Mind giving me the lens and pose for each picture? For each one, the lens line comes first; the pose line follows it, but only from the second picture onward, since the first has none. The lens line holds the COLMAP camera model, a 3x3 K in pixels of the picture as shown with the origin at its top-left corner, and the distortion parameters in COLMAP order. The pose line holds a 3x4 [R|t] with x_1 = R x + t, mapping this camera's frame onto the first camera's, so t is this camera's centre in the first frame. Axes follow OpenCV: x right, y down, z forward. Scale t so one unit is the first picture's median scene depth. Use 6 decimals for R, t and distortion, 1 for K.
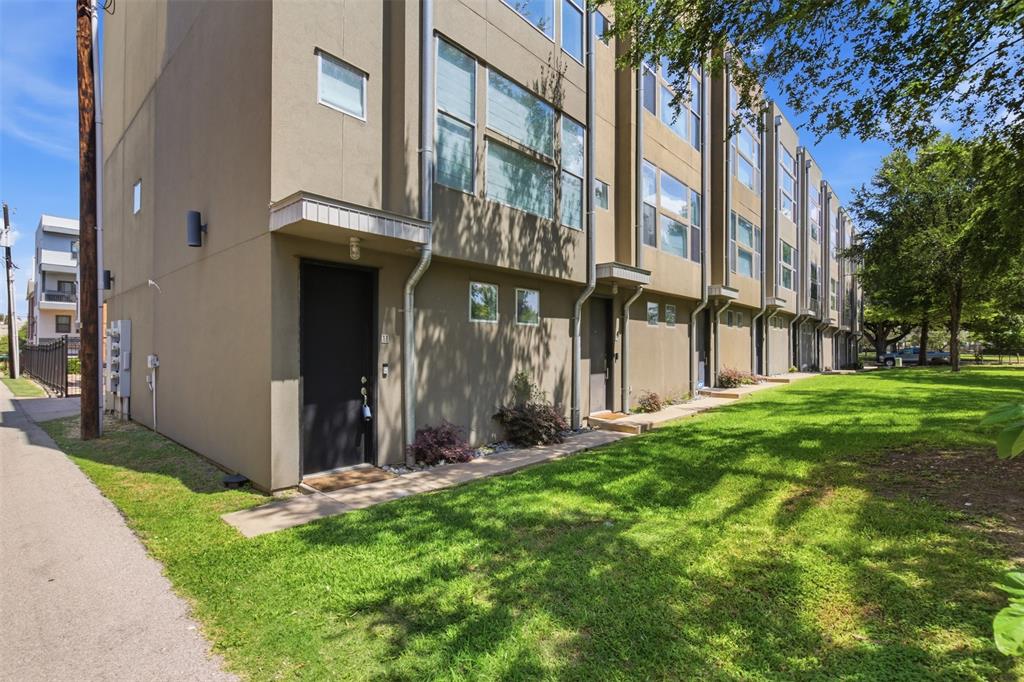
lens RADIAL K [[475.0, 0, 512.0], [0, 475.0, 341.0], [0, 0, 1]] dist [-0.003339, -0.000113]
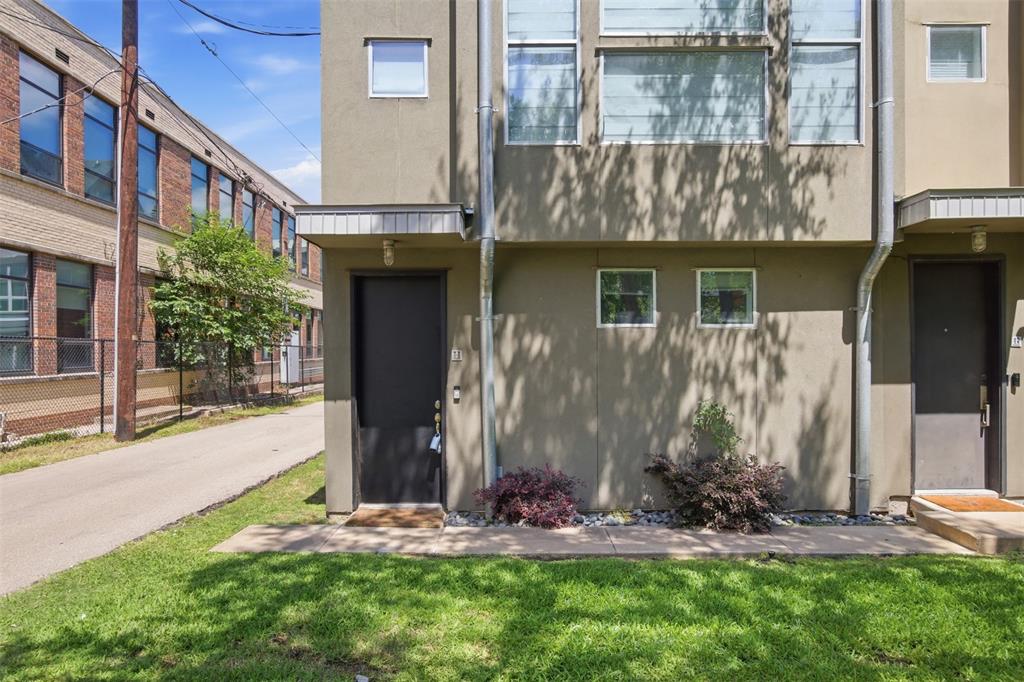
lens RADIAL K [[576.1, 0, 510.0], [0, 576.1, 349.0], [0, 0, 1]] dist [-0.004330, 0.000224]
pose [[0.668646, -0.010792, -0.743503, 0.467040], [0.017316, 0.999850, 0.001059, -0.012107], [0.743380, -0.013582, 0.668732, 0.361750]]
